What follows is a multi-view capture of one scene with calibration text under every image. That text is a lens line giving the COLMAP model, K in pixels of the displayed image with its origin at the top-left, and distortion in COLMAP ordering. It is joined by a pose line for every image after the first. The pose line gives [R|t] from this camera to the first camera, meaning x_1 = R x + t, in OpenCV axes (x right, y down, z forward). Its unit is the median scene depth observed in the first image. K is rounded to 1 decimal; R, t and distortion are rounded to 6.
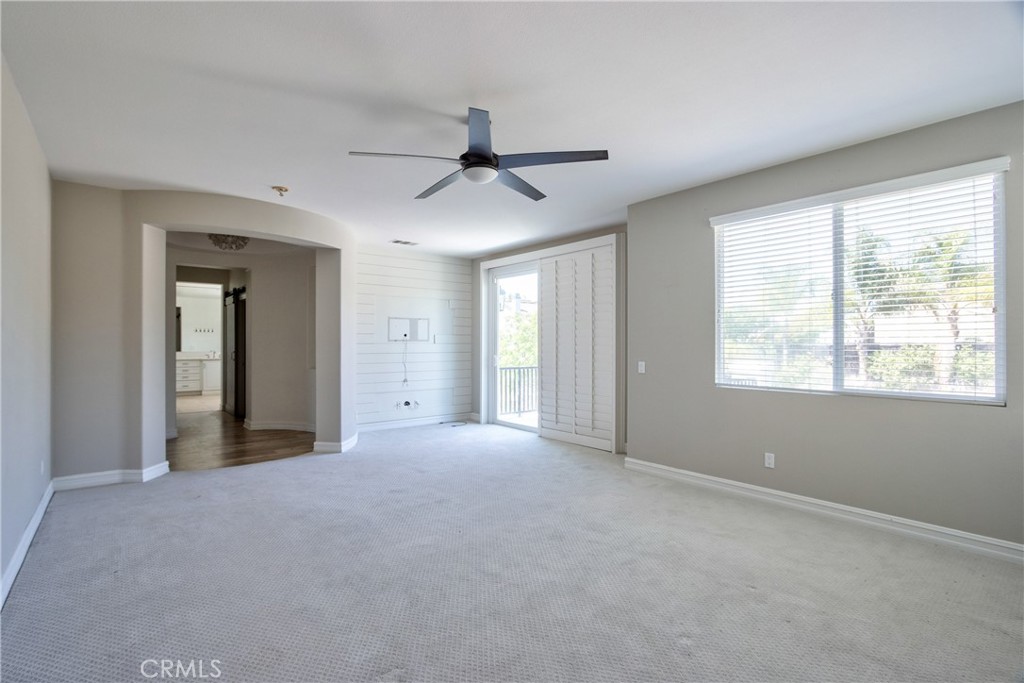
lens RADIAL K [[479.2, 0, 504.7], [0, 479.2, 341.4], [0, 0, 1]] dist [-0.015467, 0.000023]
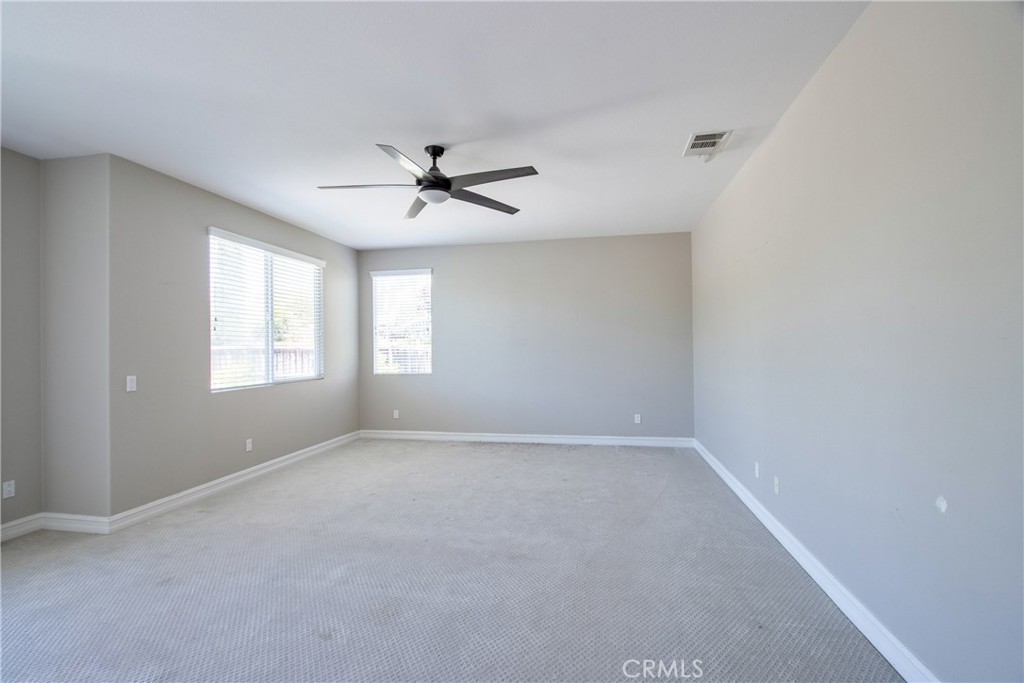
lens RADIAL K [[479.2, 0, 504.7], [0, 479.2, 341.4], [0, 0, 1]] dist [-0.015467, 0.000023]
pose [[-0.639165, 0.010452, 0.768999, -0.746771], [0.001428, 0.999922, -0.012403, -0.001634], [-0.769068, -0.006829, -0.639130, 1.173420]]
